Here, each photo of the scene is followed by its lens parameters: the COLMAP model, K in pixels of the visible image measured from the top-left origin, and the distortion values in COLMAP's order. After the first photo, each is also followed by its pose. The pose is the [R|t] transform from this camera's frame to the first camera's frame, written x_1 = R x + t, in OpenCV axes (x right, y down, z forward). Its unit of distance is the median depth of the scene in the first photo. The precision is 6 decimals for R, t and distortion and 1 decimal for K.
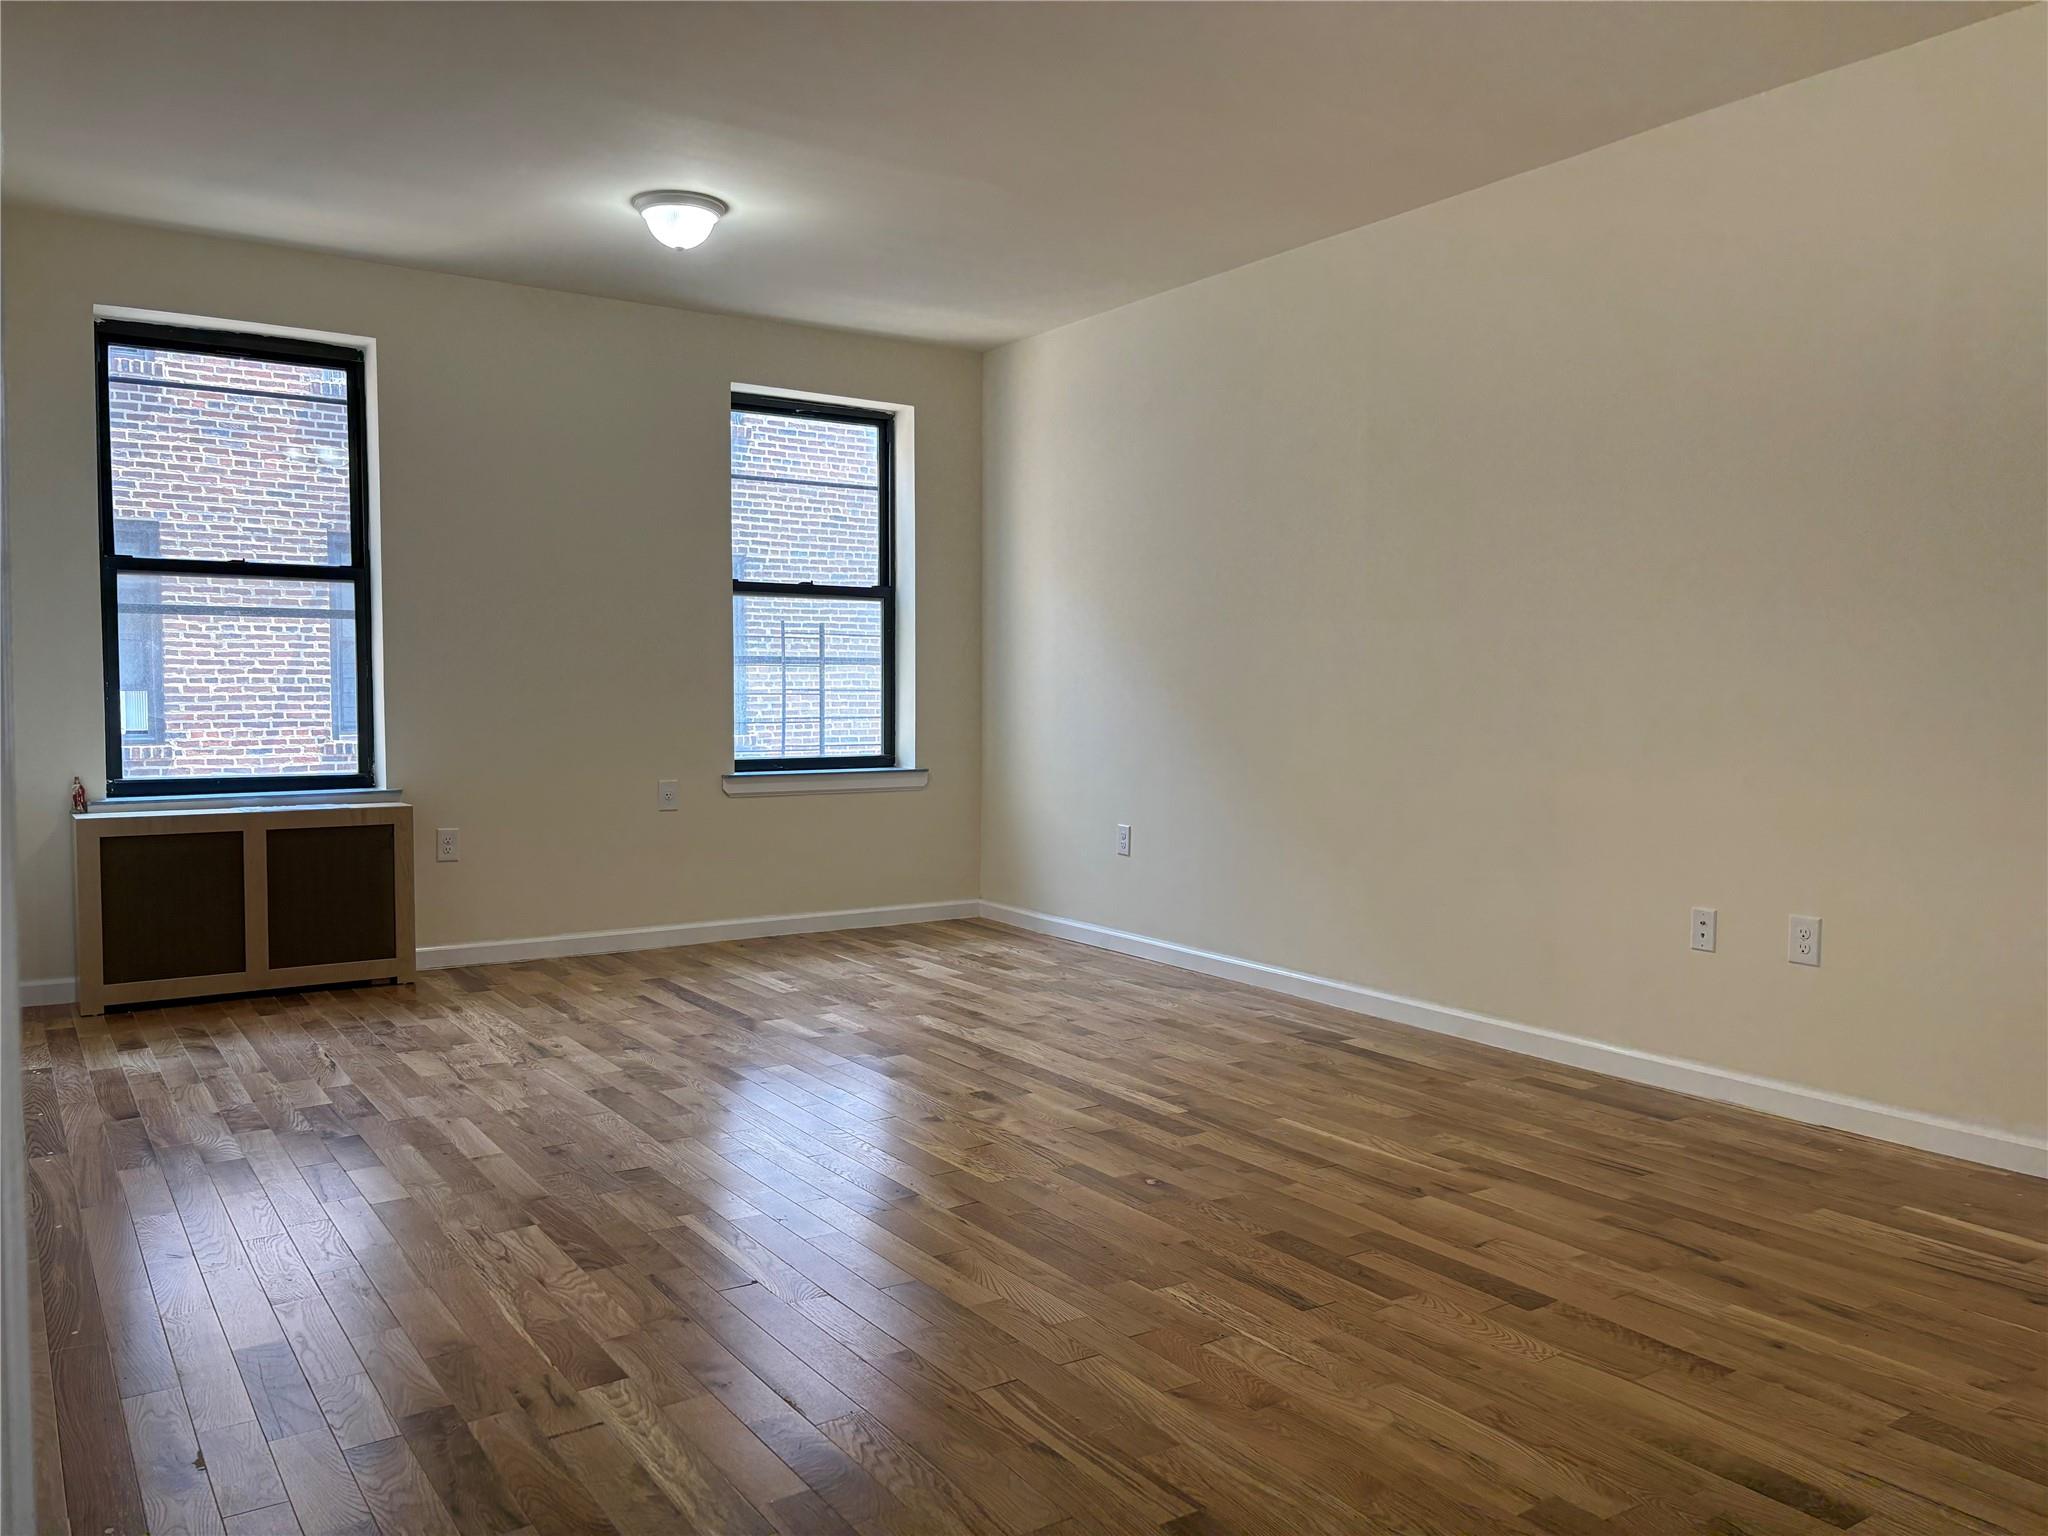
lens RADIAL K [[1554.5, 0, 1018.5], [0, 1554.5, 776.8], [0, 0, 1]] dist [0.021938, -0.027386]
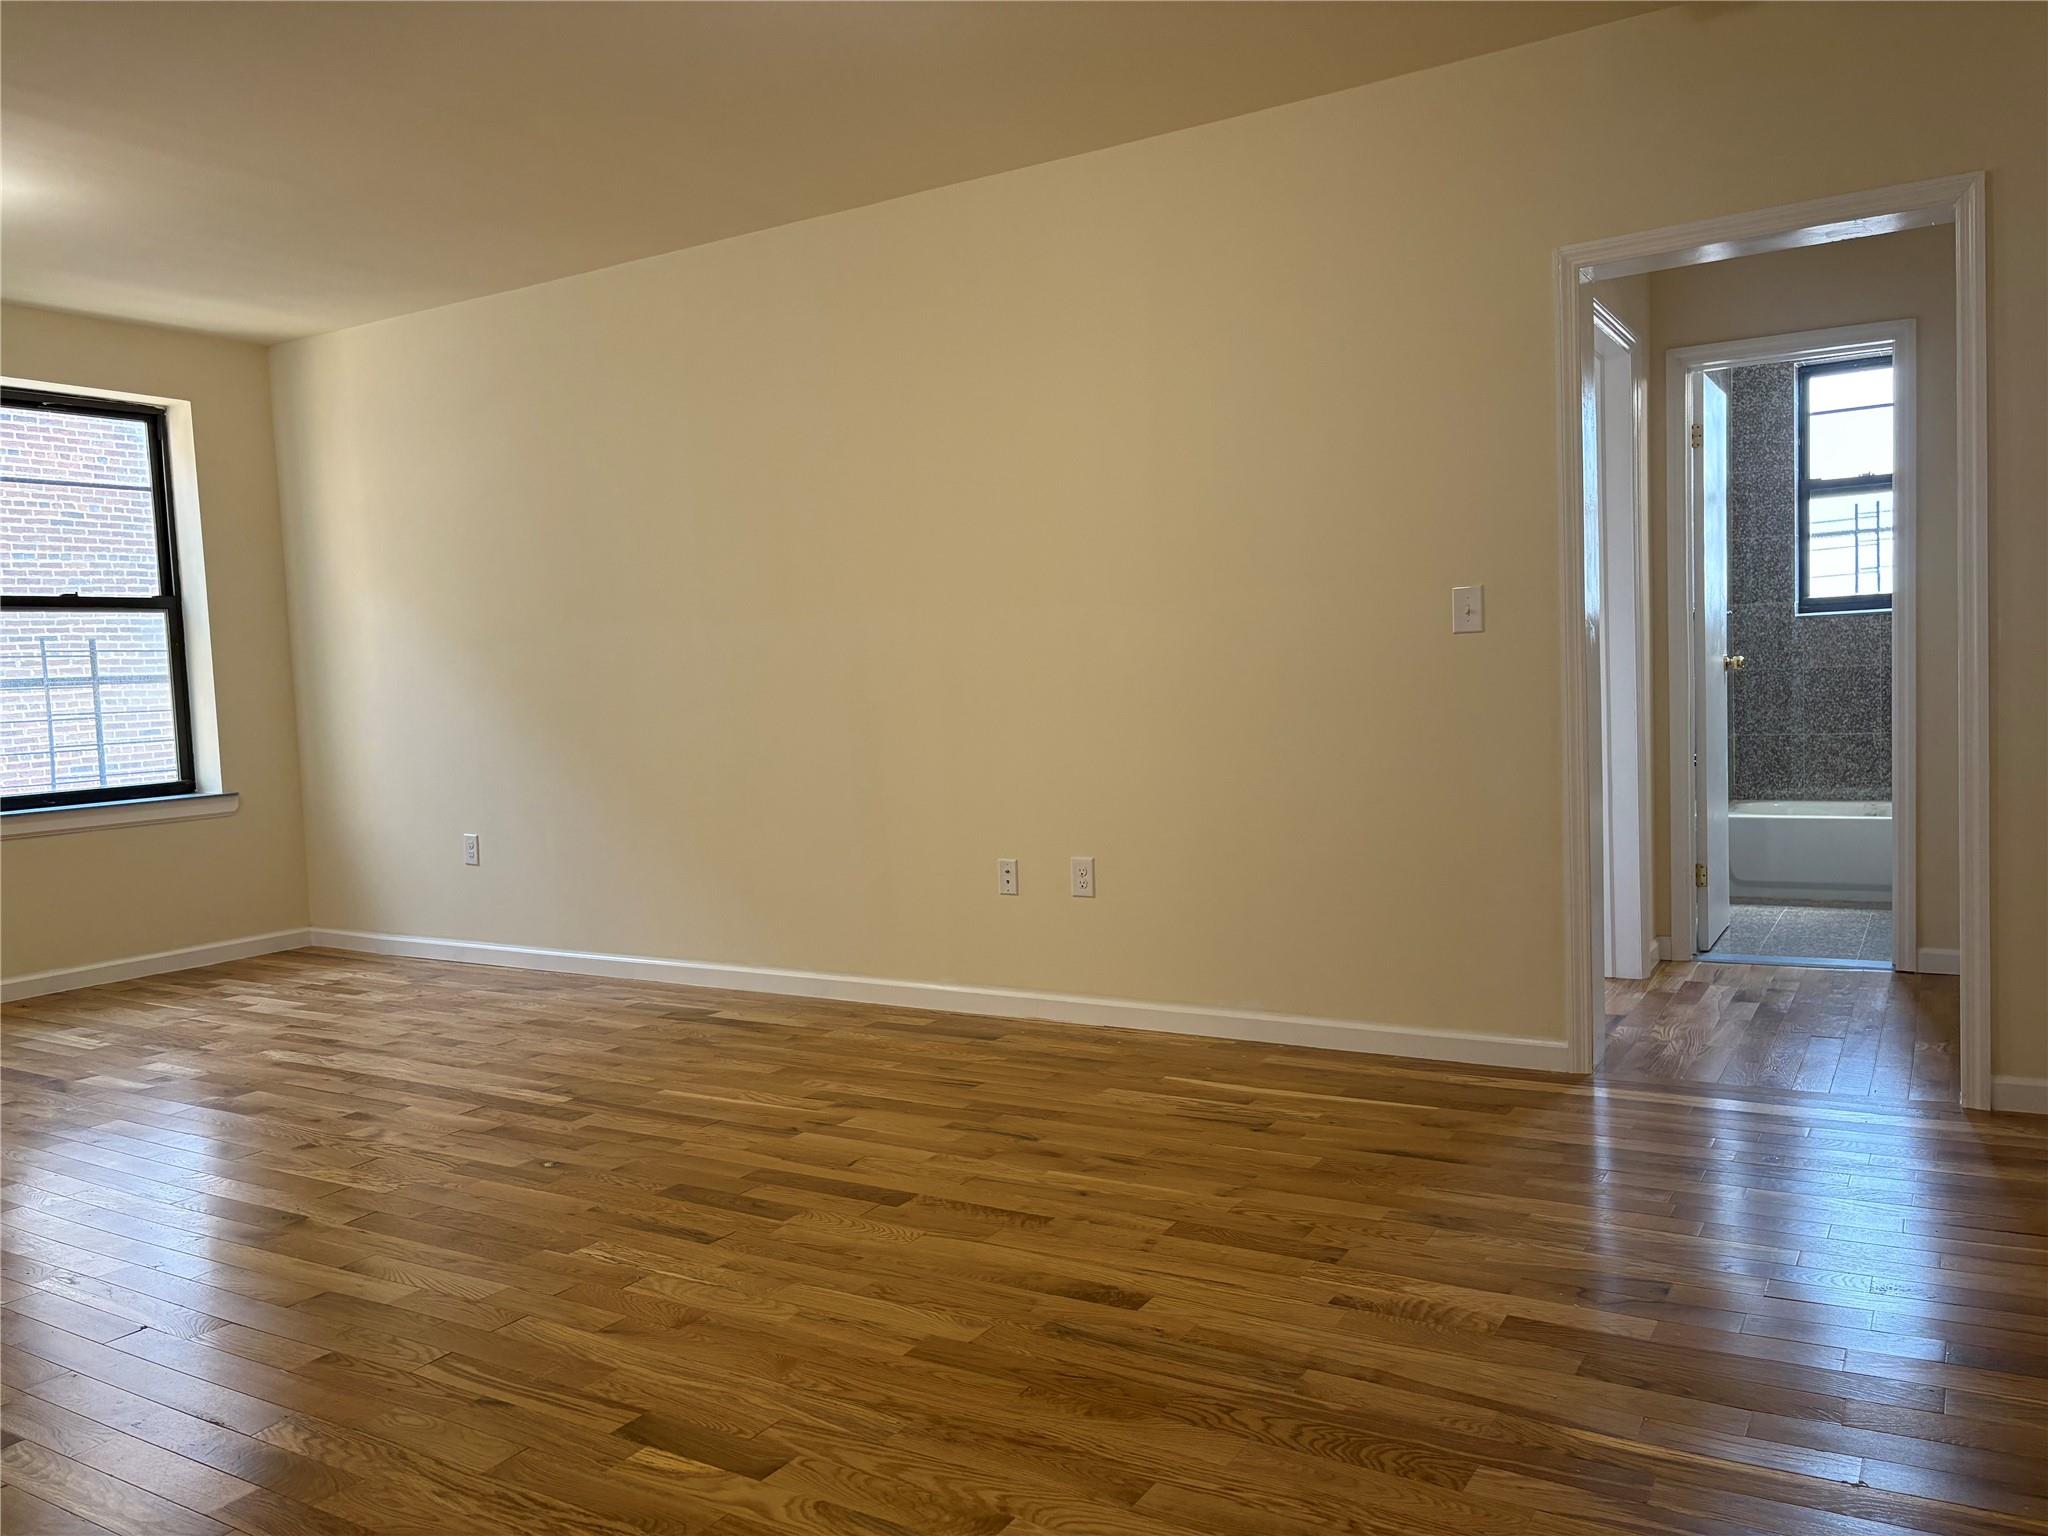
lens RADIAL K [[1554.5, 0, 1032.1], [0, 1554.5, 813.3], [0, 0, 1]] dist [0.021938, -0.027386]
pose [[0.904332, -0.077683, 0.419701, -0.043587], [0.066541, 0.996935, 0.041148, 0.000835], [-0.421611, -0.009284, 0.906729, -0.094178]]
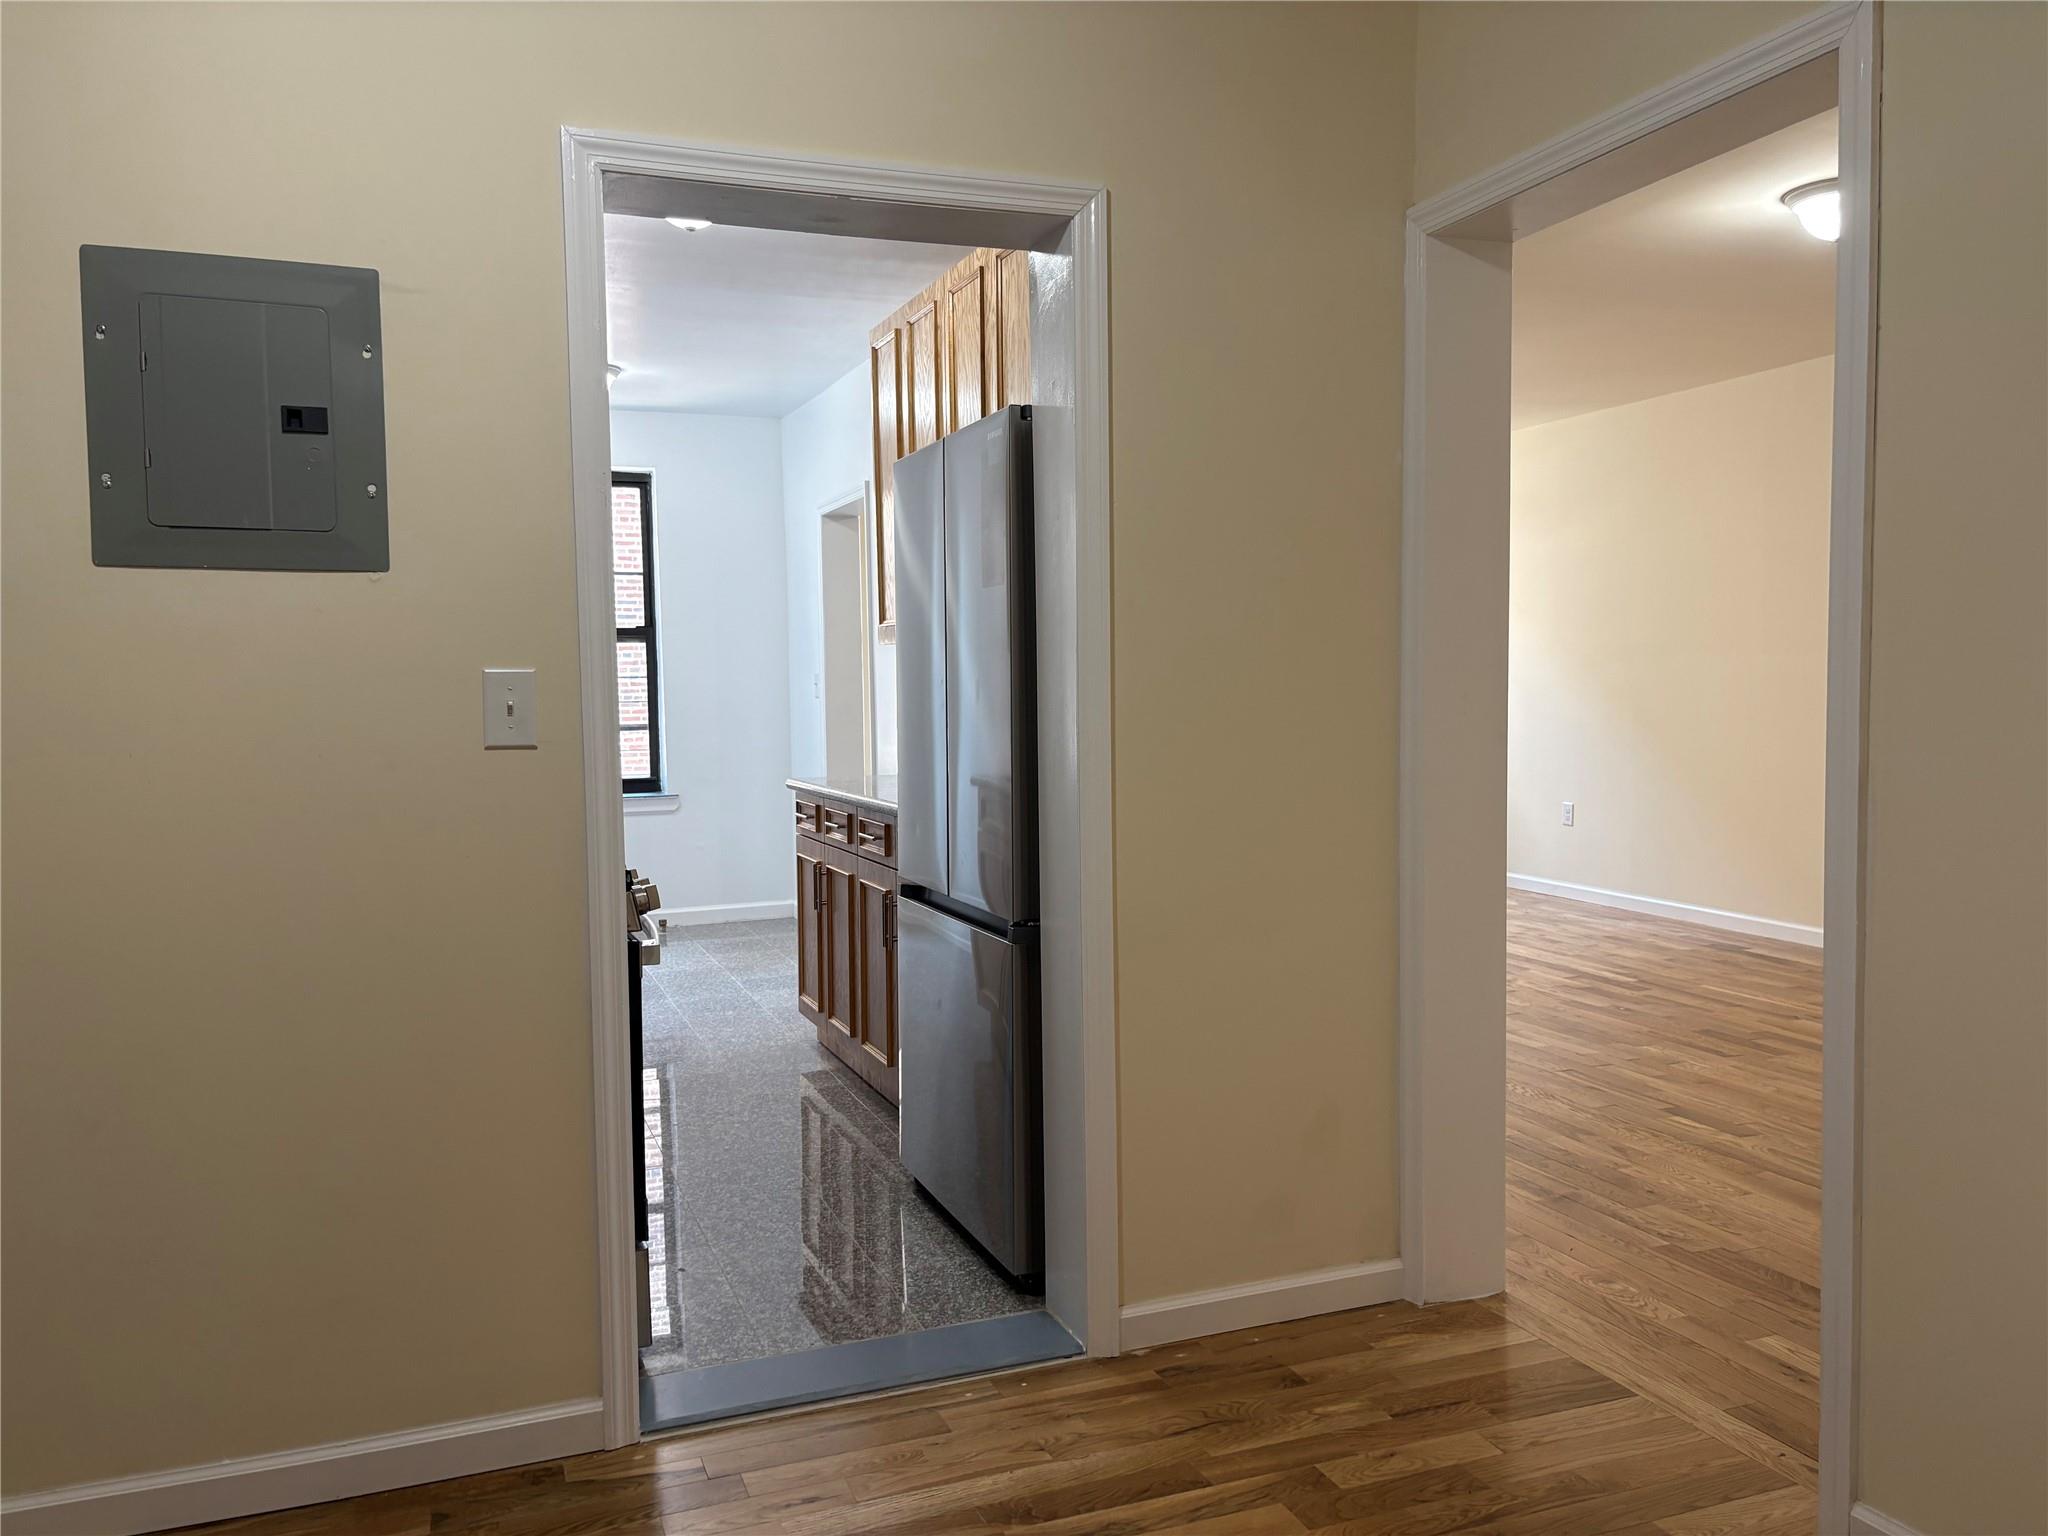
lens RADIAL K [[1554.5, 0, 1026.4], [0, 1554.5, 759.5], [0, 0, 1]] dist [0.021938, -0.027386]
pose [[0.975361, -0.007275, -0.220496, -0.168944], [0.005699, 0.999953, -0.007781, 0.001442], [0.220542, 0.006333, 0.975357, -0.779878]]
